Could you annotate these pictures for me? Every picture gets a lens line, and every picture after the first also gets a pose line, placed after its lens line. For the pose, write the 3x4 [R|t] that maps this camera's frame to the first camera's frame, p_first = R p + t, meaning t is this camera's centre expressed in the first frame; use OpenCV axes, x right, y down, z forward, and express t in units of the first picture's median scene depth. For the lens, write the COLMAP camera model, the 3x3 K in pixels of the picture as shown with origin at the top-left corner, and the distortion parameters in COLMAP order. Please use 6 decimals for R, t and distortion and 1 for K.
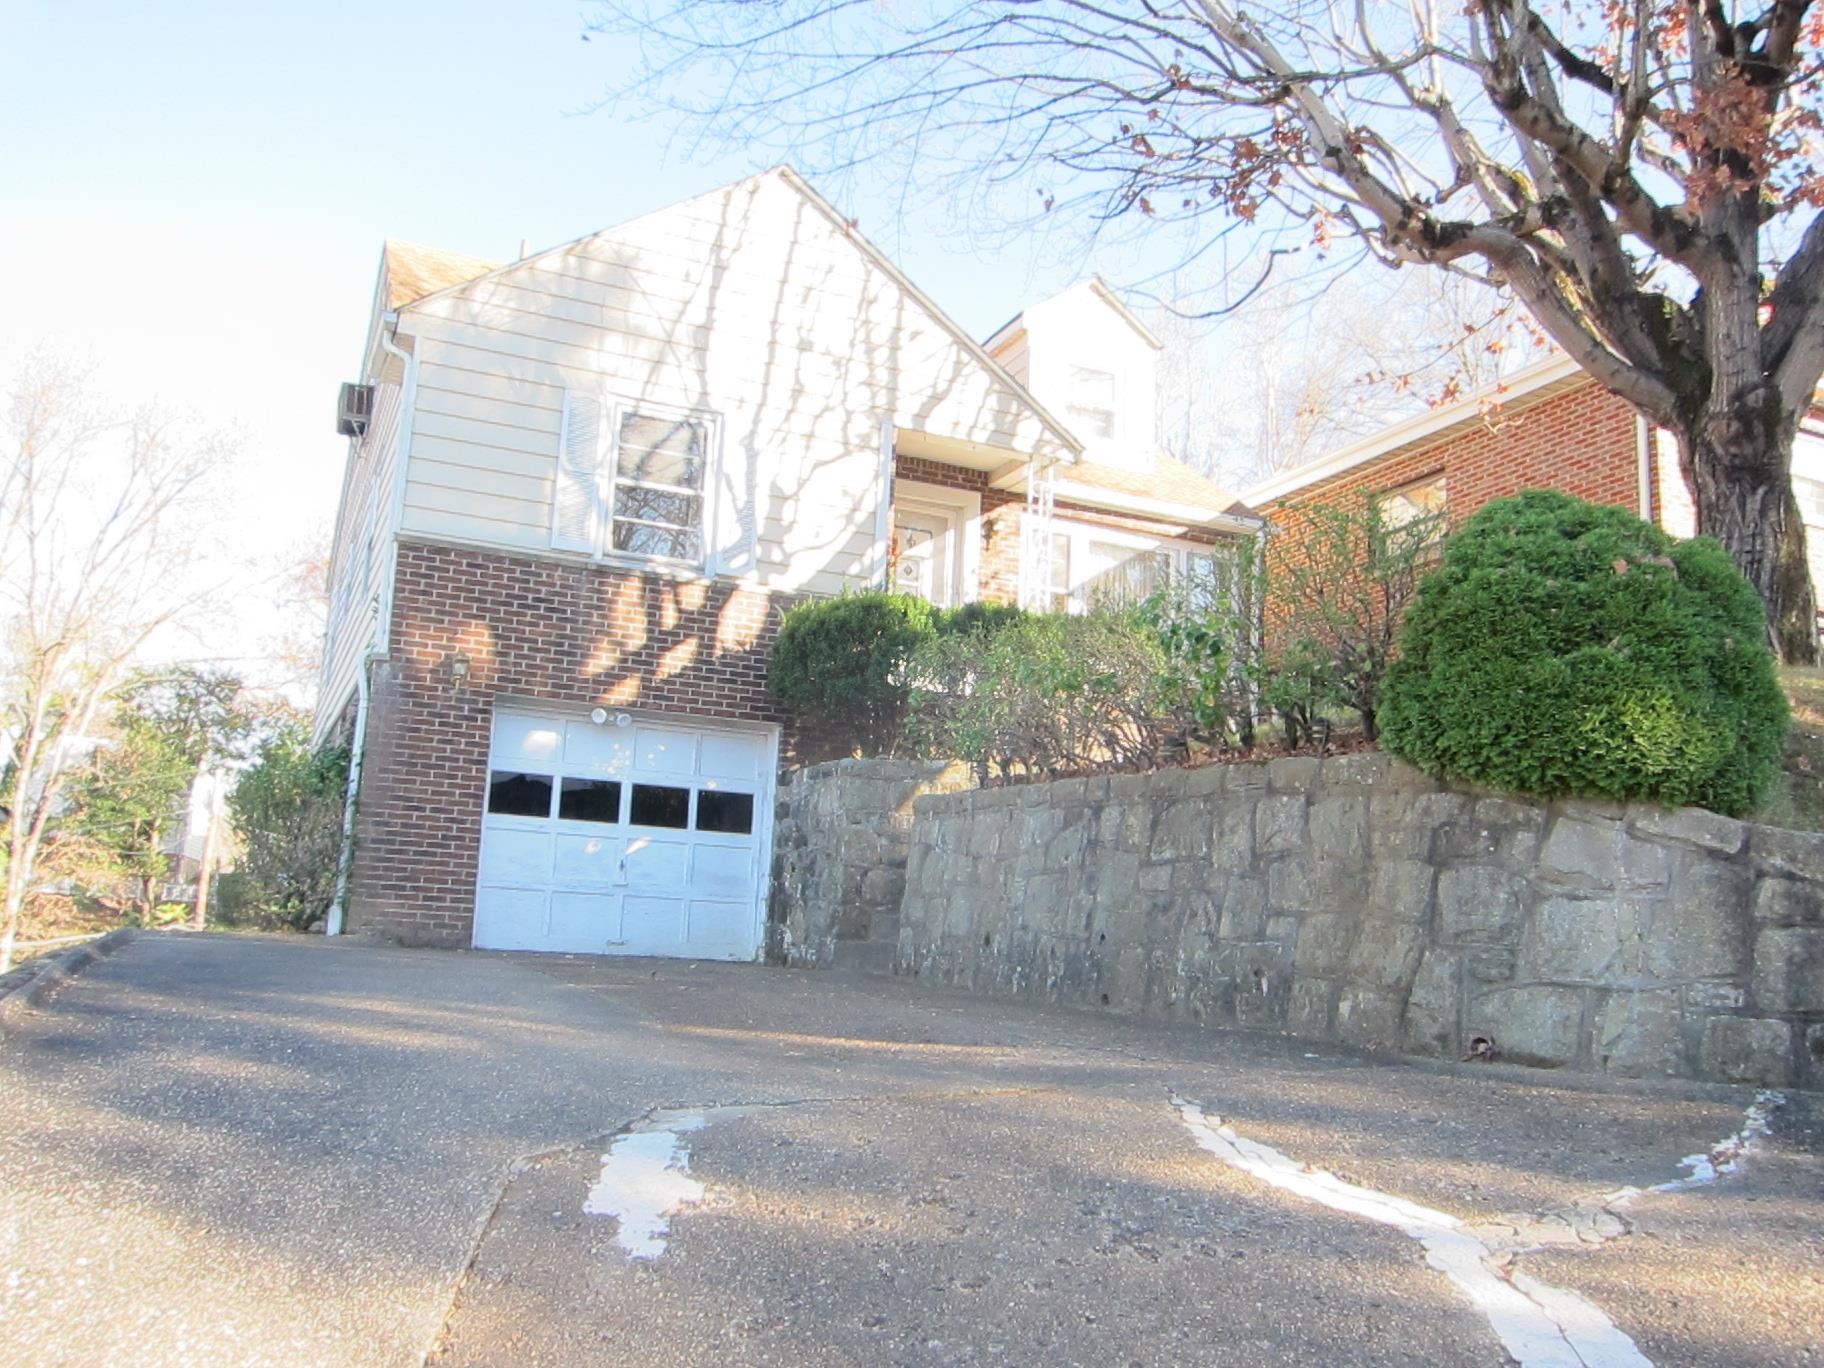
lens RADIAL K [[1505.9, 0, 910.1], [0, 1505.9, 701.7], [0, 0, 1]] dist [-0.060814, 0.003183]
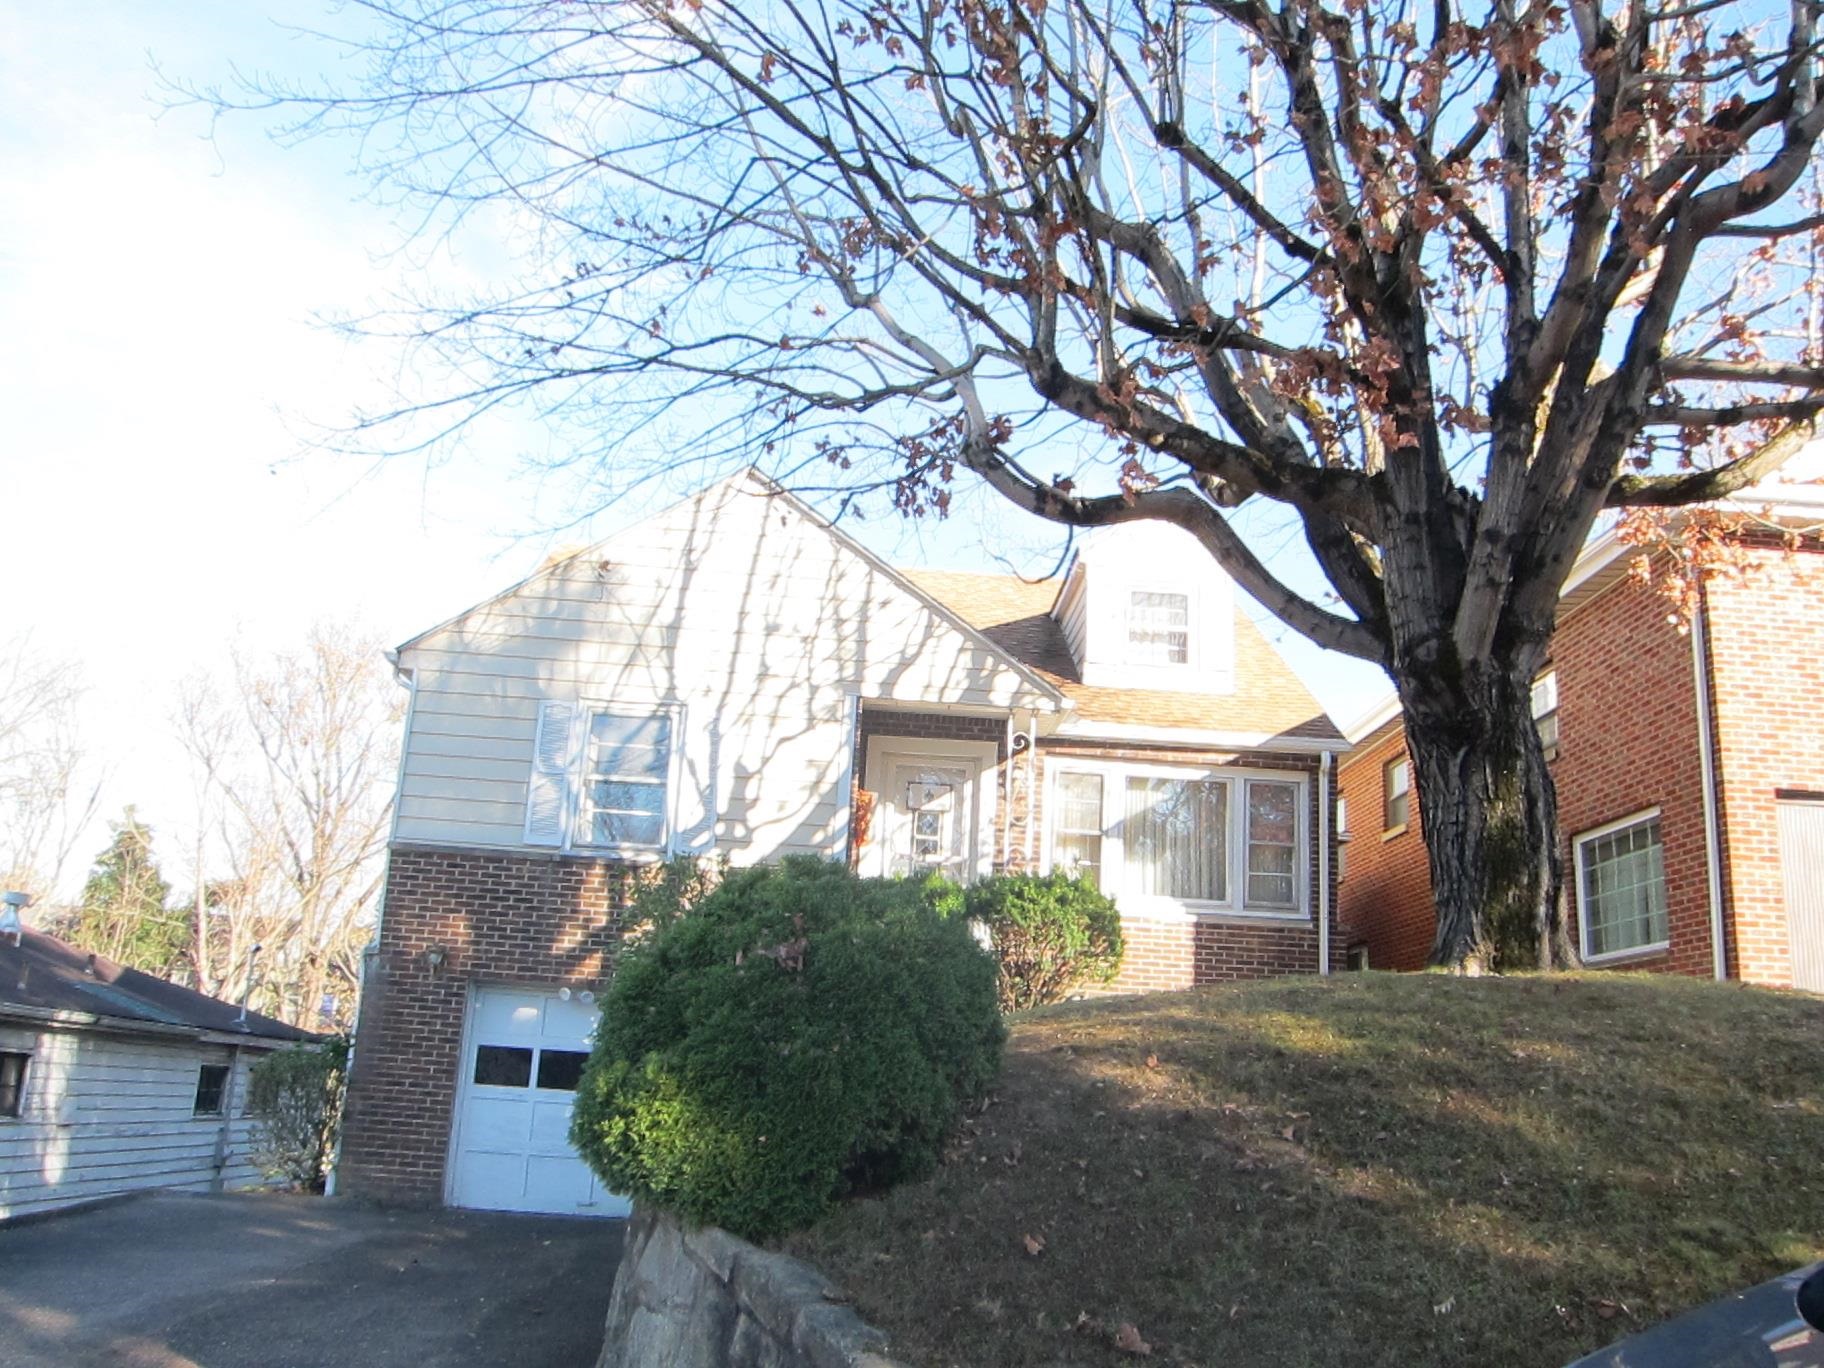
lens RADIAL K [[1509.6, 0, 915.6], [0, 1509.6, 687.9], [0, 0, 1]] dist [-0.061870, 0.009180]
pose [[0.932185, -0.088499, -0.350997, 0.419669], [0.047355, 0.991135, -0.124133, -0.061496], [0.358871, 0.099093, 0.928112, 0.045726]]
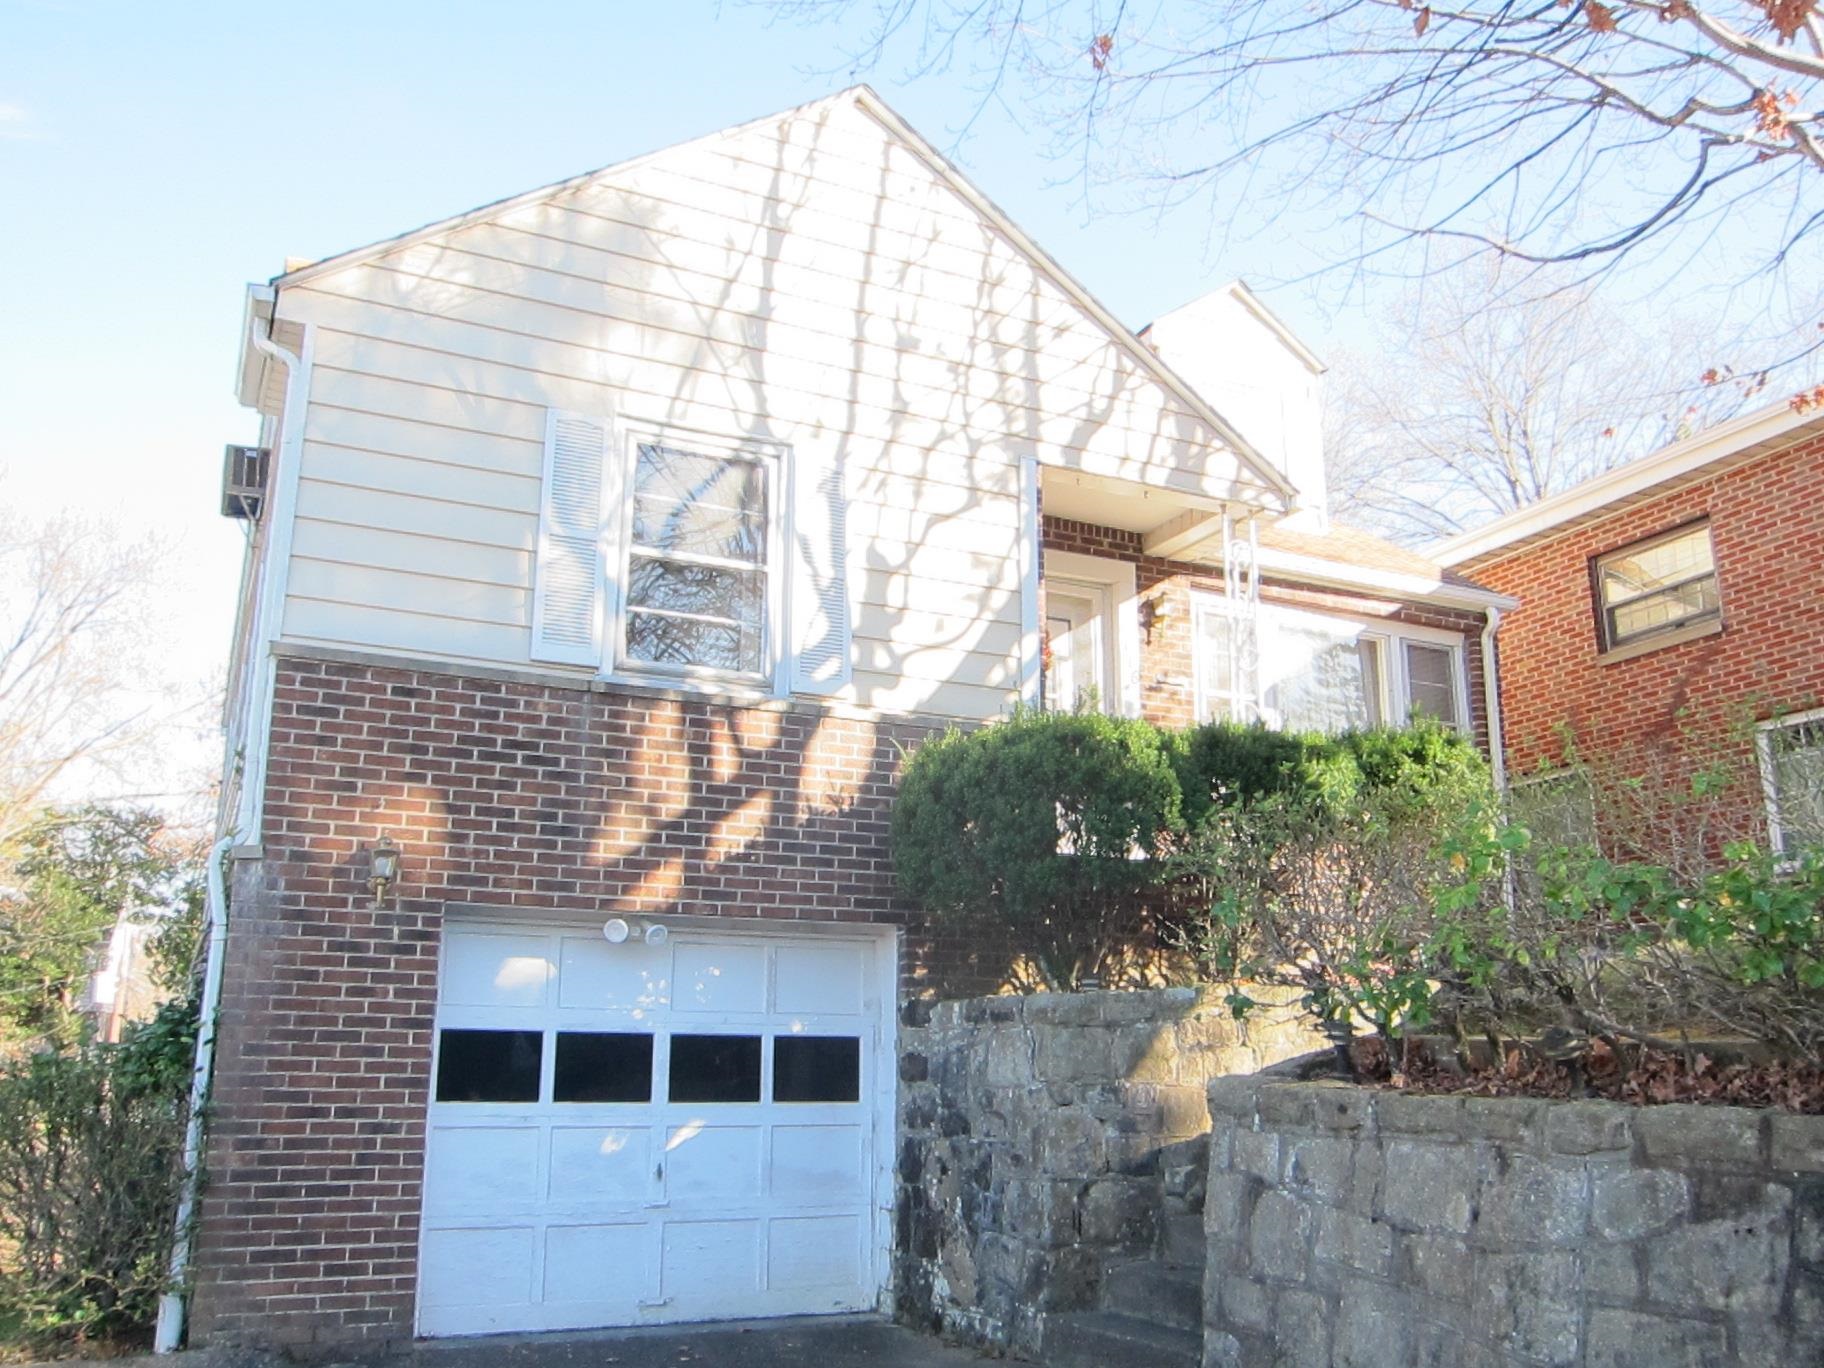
lens RADIAL K [[1509.6, 0, 915.6], [0, 1509.6, 687.9], [0, 0, 1]] dist [-0.061870, 0.009180]
pose [[0.998722, -0.034407, 0.037022, -0.100303], [0.037186, 0.996321, -0.077218, -0.035453], [-0.034229, 0.078496, 0.996327, 0.362493]]
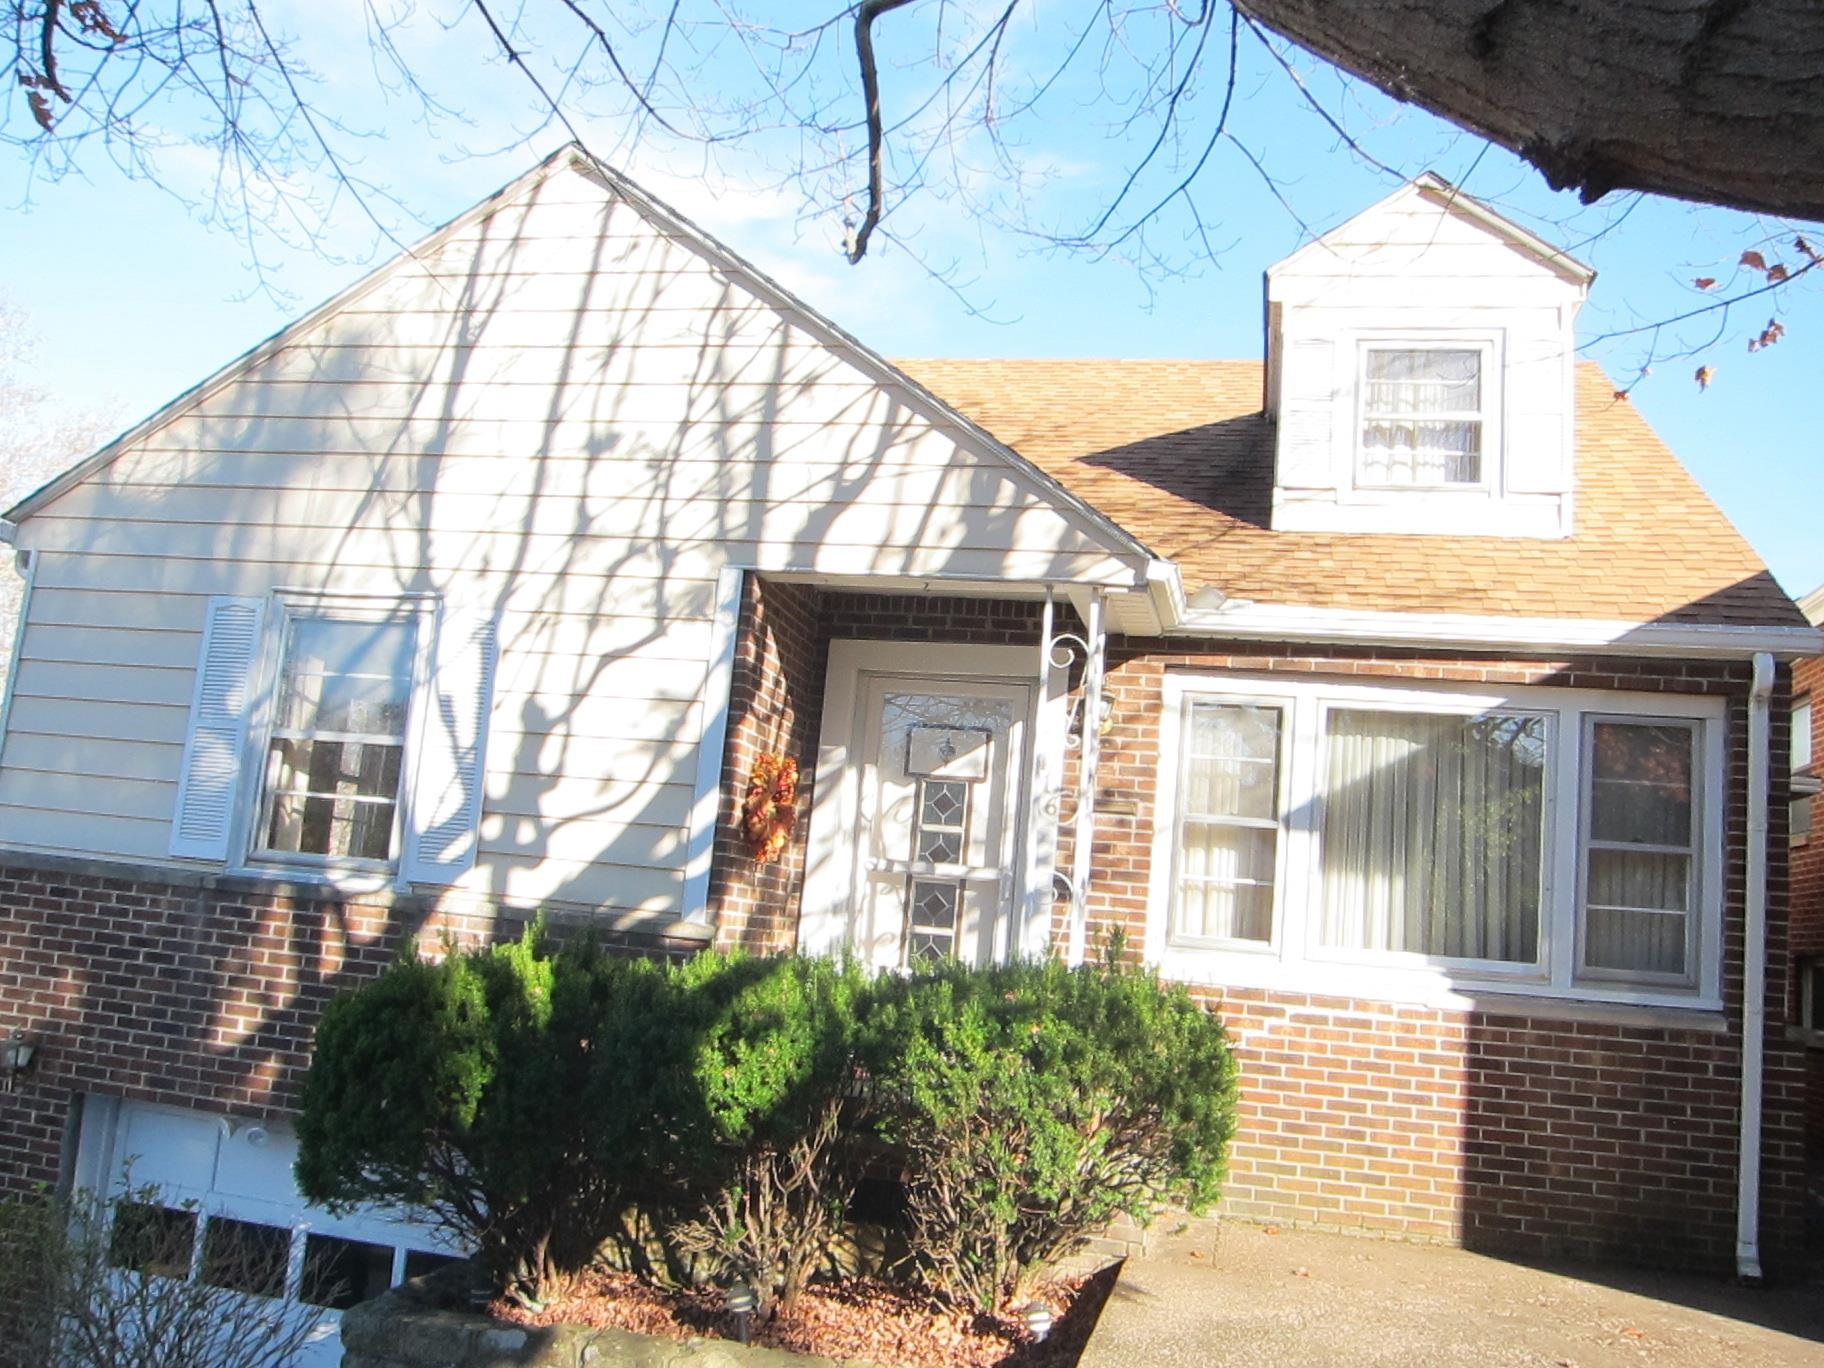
lens RADIAL K [[1525.5, 0, 917.5], [0, 1525.5, 683.5], [0, 0, 1]] dist [-0.064823, 0.021470]
pose [[0.803462, -0.068806, -0.591366, 0.375376], [0.048917, 0.997570, -0.049607, -0.121683], [0.593343, 0.010930, 0.804876, 0.644022]]
